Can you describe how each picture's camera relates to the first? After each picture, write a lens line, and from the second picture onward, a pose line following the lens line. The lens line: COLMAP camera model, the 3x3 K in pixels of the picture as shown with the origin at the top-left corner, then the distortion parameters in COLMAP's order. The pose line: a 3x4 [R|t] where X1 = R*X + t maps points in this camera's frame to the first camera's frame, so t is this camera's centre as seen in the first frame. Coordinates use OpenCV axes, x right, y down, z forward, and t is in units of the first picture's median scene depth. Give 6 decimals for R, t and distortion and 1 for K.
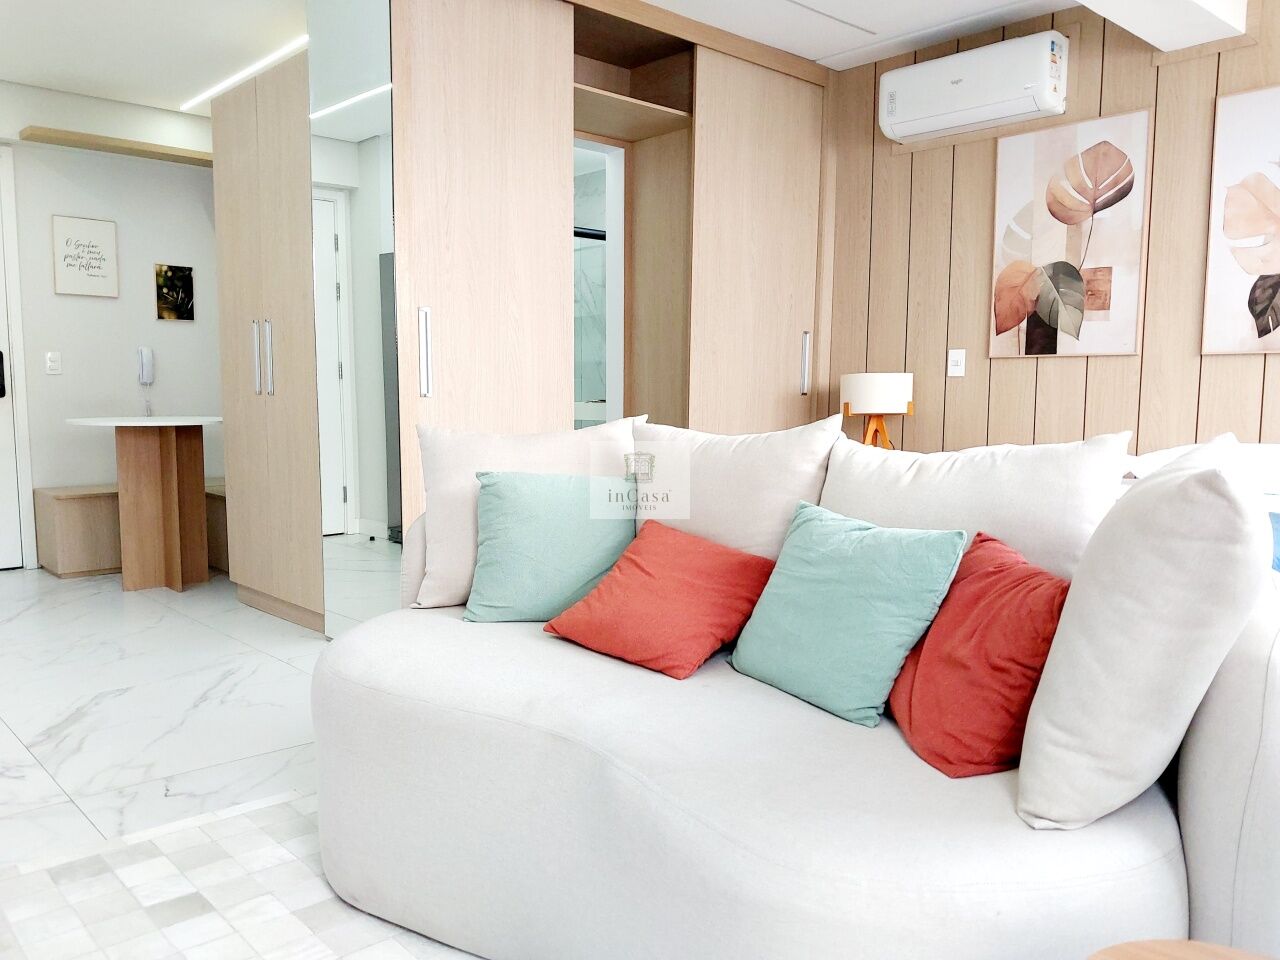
lens RADIAL K [[1031.9, 0, 648.7], [0, 1031.9, 494.9], [0, 0, 1]] dist [0.011929, -0.017832]
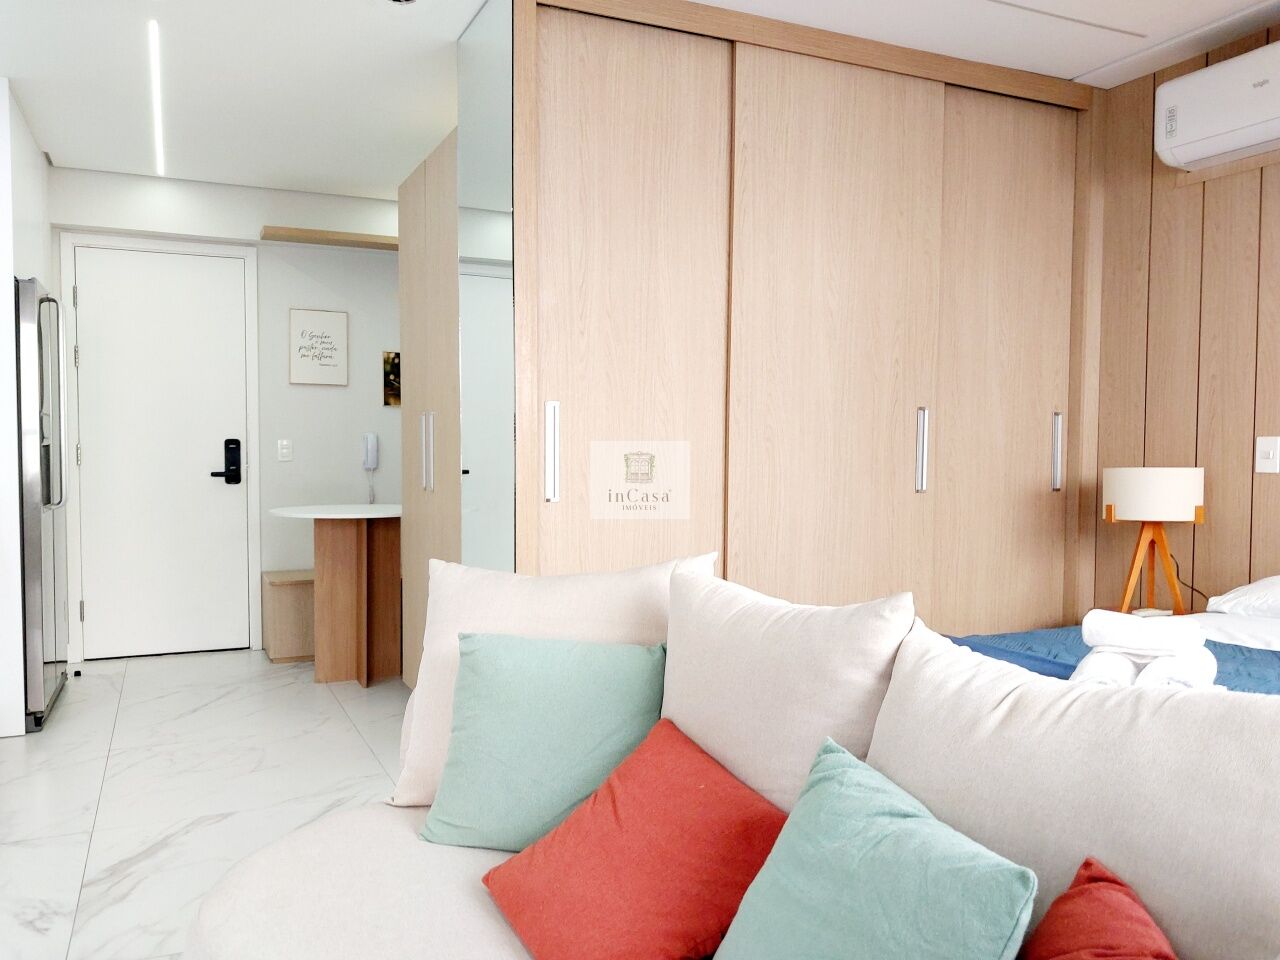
lens RADIAL K [[1031.9, 0, 648.7], [0, 1031.9, 494.9], [0, 0, 1]] dist [0.011929, -0.017832]
pose [[0.951561, 0.011974, -0.307228, 0.116090], [-0.030220, 0.998045, -0.054699, -0.050486], [0.305972, 0.061334, 0.950063, 0.179860]]
